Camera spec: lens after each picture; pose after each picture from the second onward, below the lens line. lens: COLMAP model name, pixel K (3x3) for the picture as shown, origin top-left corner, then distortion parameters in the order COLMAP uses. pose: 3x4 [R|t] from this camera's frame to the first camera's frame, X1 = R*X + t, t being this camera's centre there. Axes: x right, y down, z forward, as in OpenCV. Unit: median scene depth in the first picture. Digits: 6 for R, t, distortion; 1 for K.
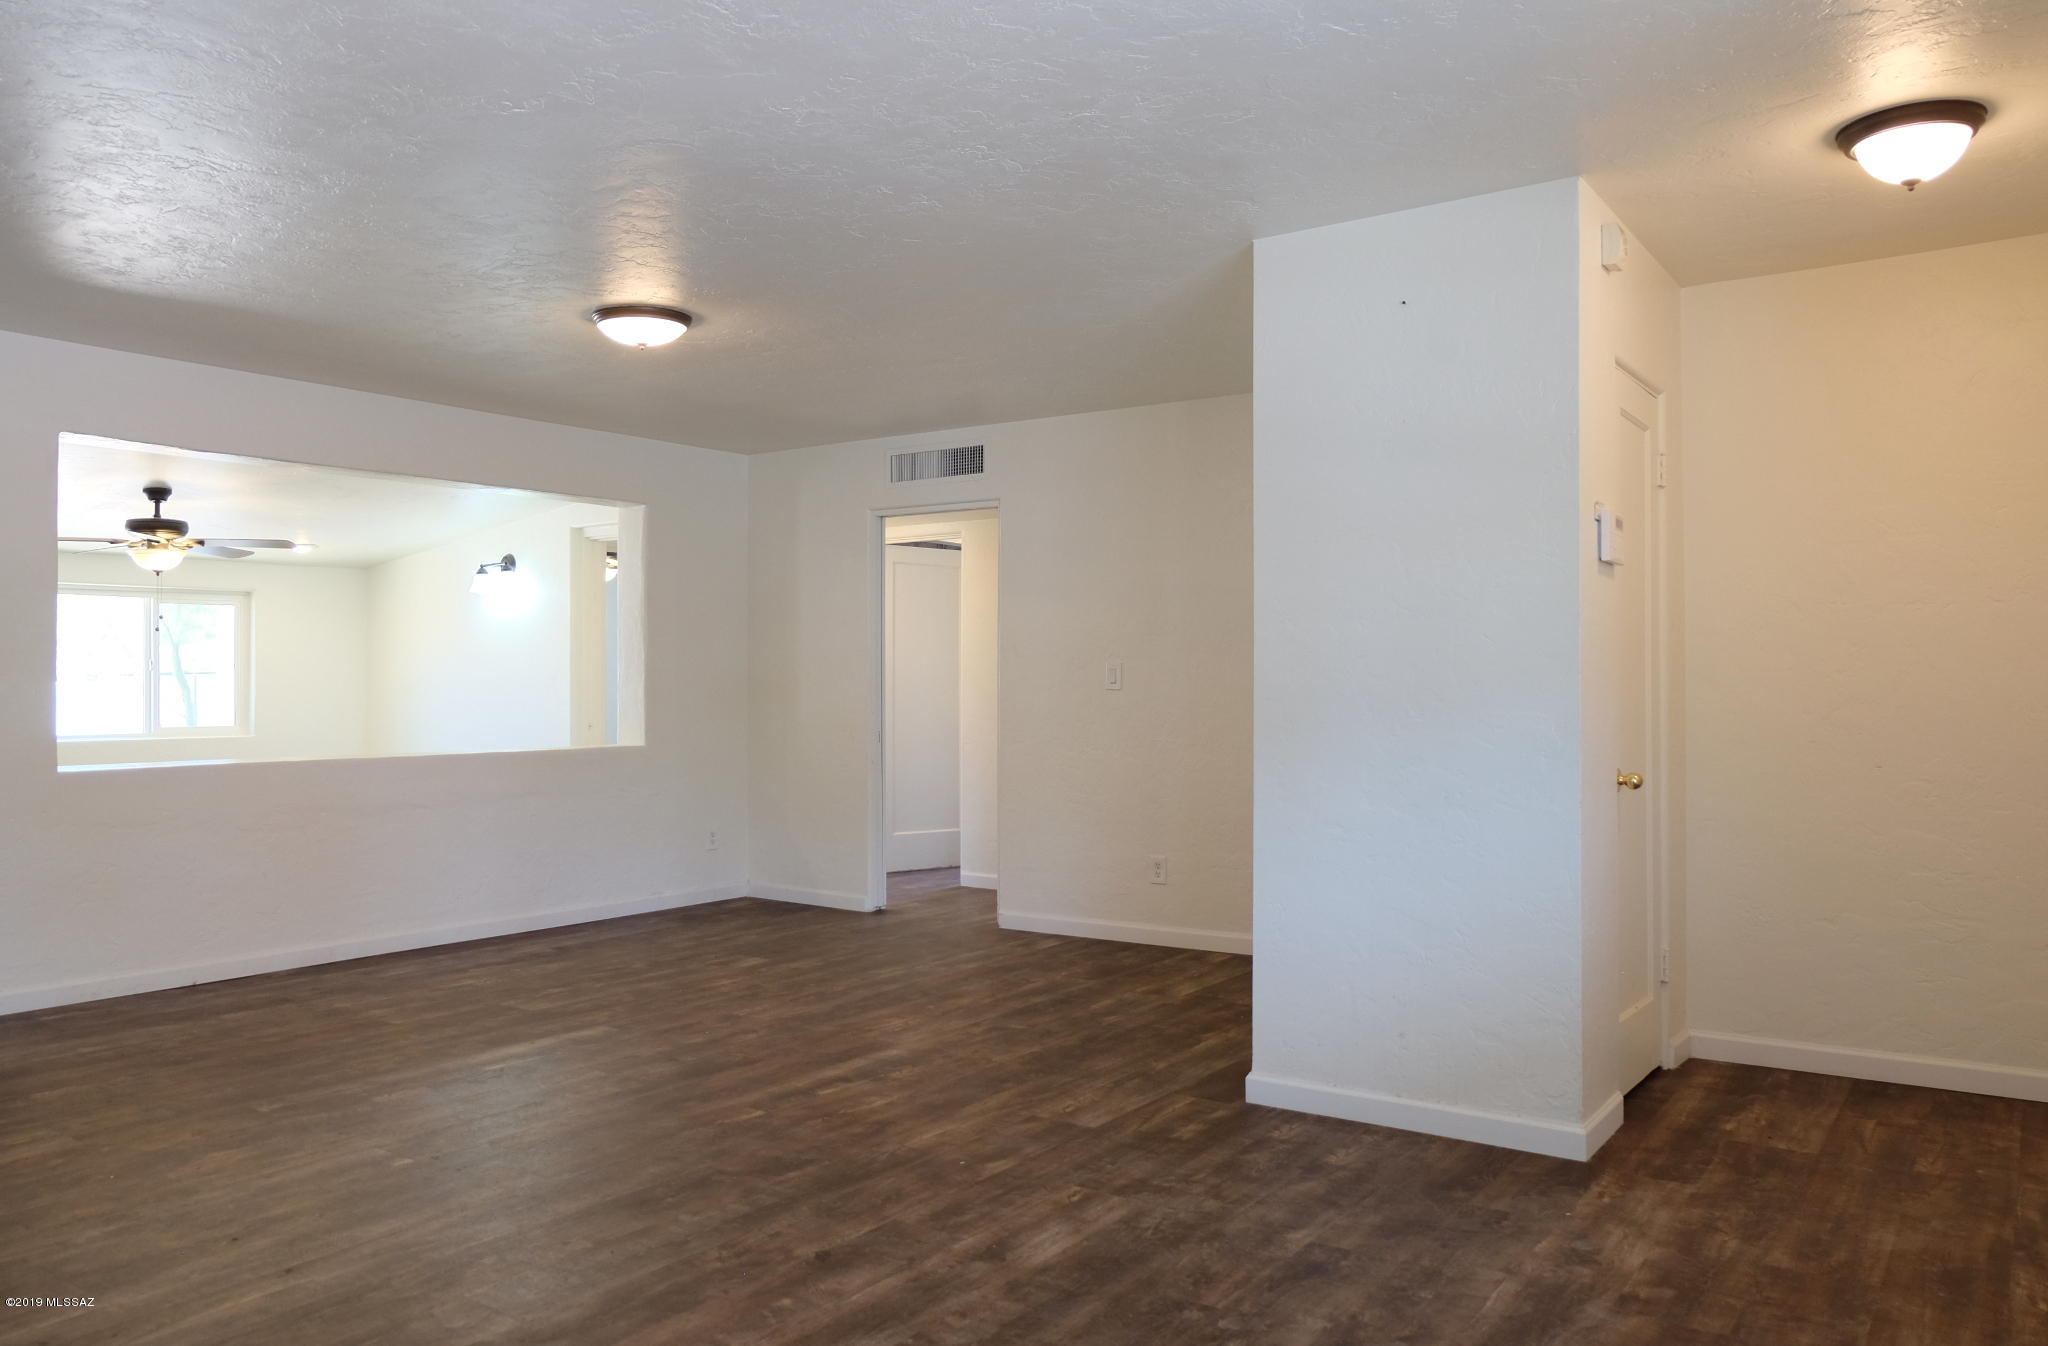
lens RADIAL K [[1458.0, 0, 1024.0], [0, 1458.0, 673.0], [0, 0, 1]] dist [-0.001772, 0.001749]
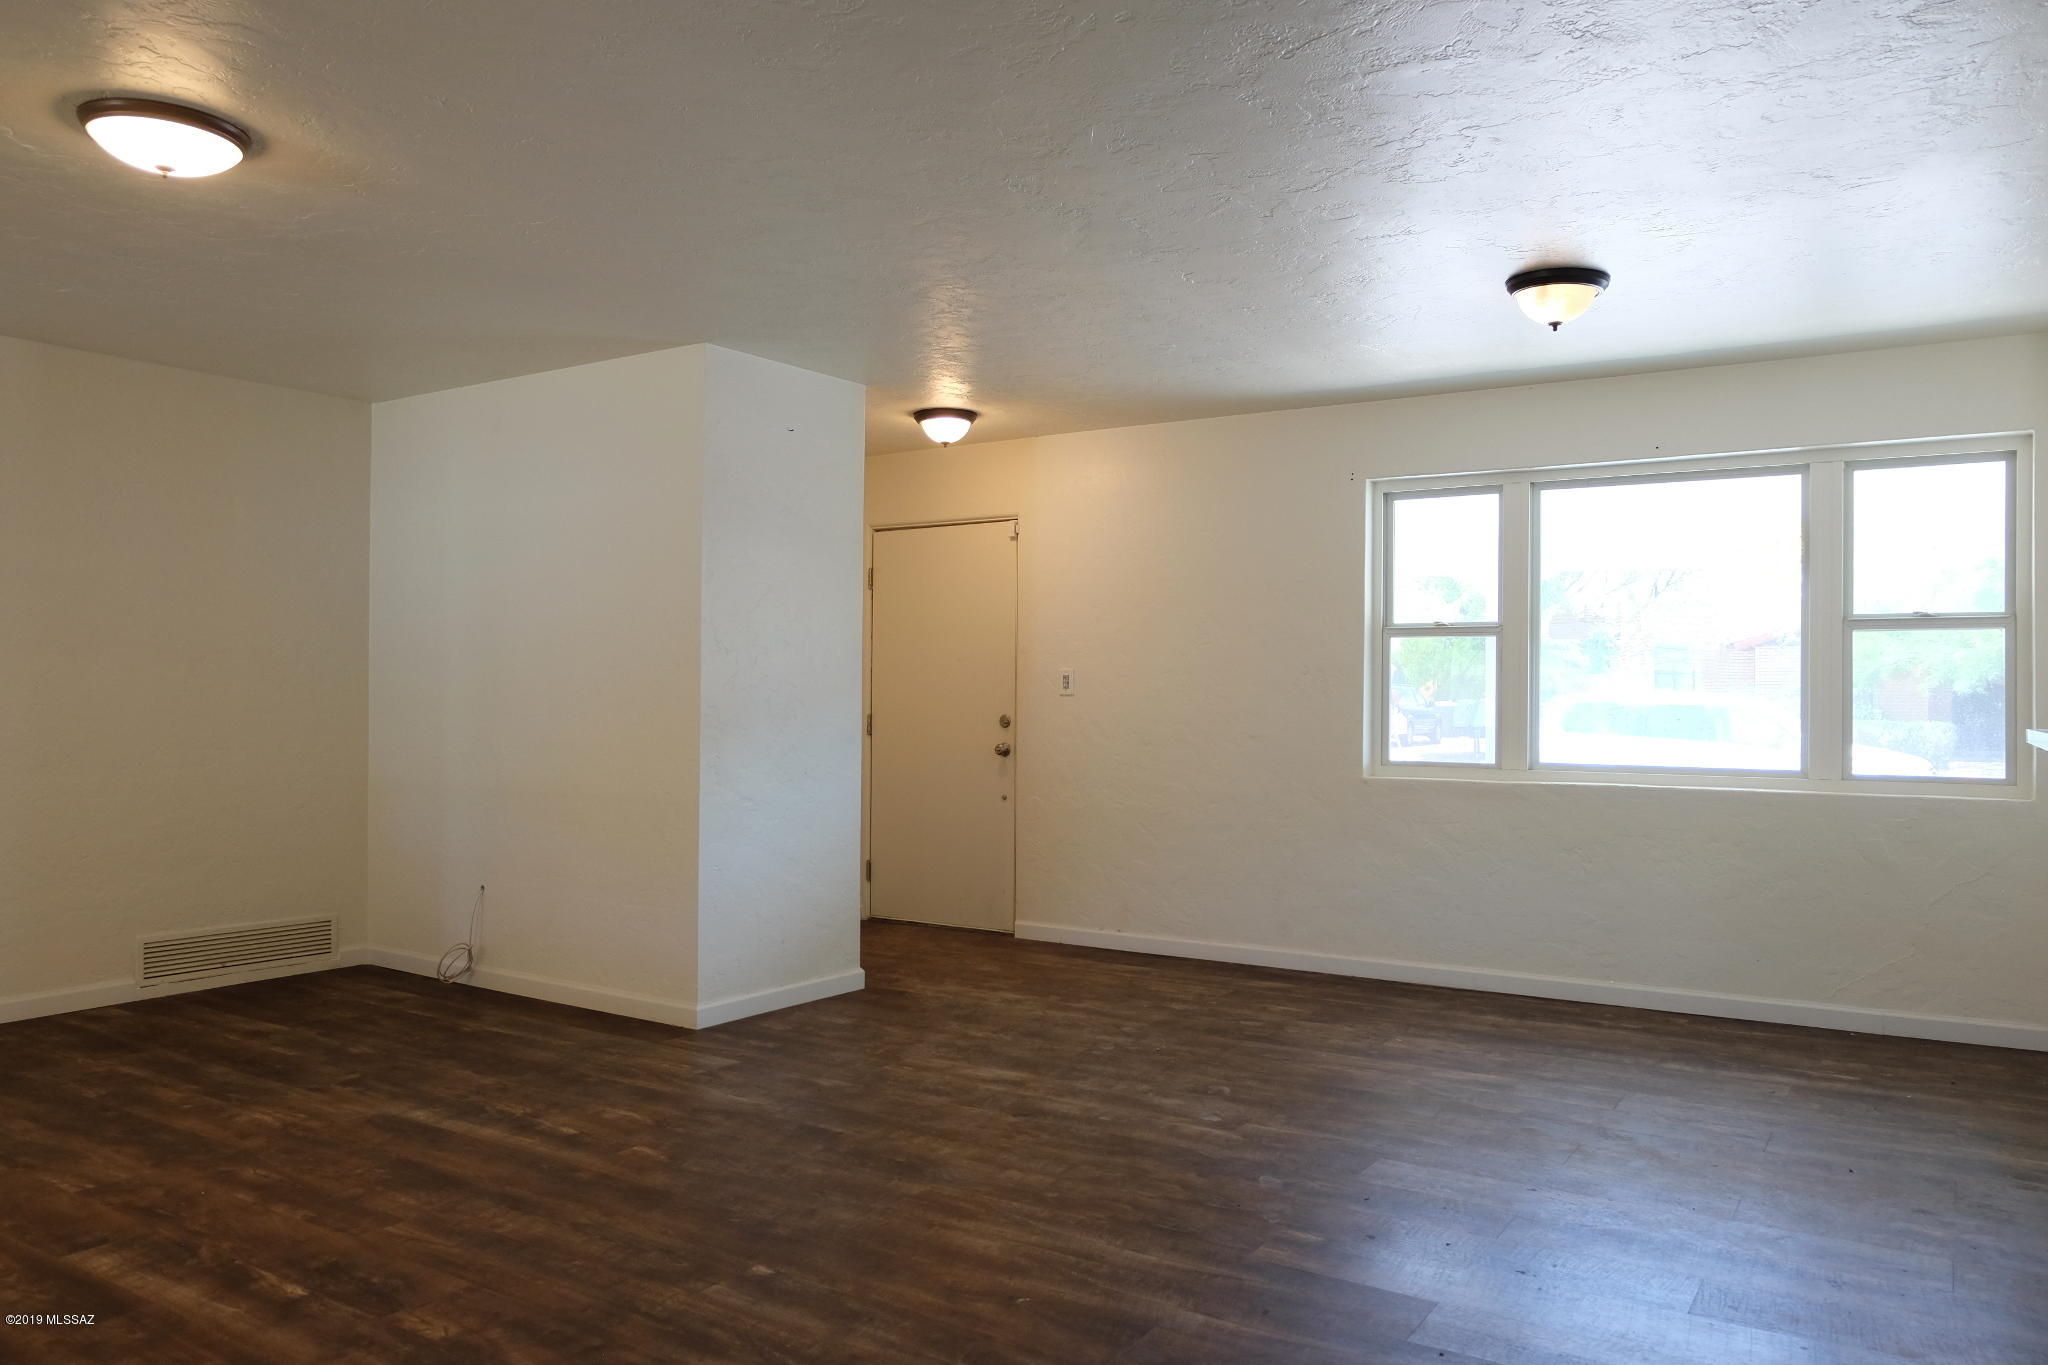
lens RADIAL K [[1464.1, 0, 1024.0], [0, 1464.1, 682.5], [0, 0, 1]] dist [-0.079764, 0.068396]
pose [[-0.057930, 0.015586, 0.998199, -1.295810], [-0.019520, 0.999669, -0.016741, 0.018332], [-0.998130, -0.020454, -0.057606, 0.941418]]
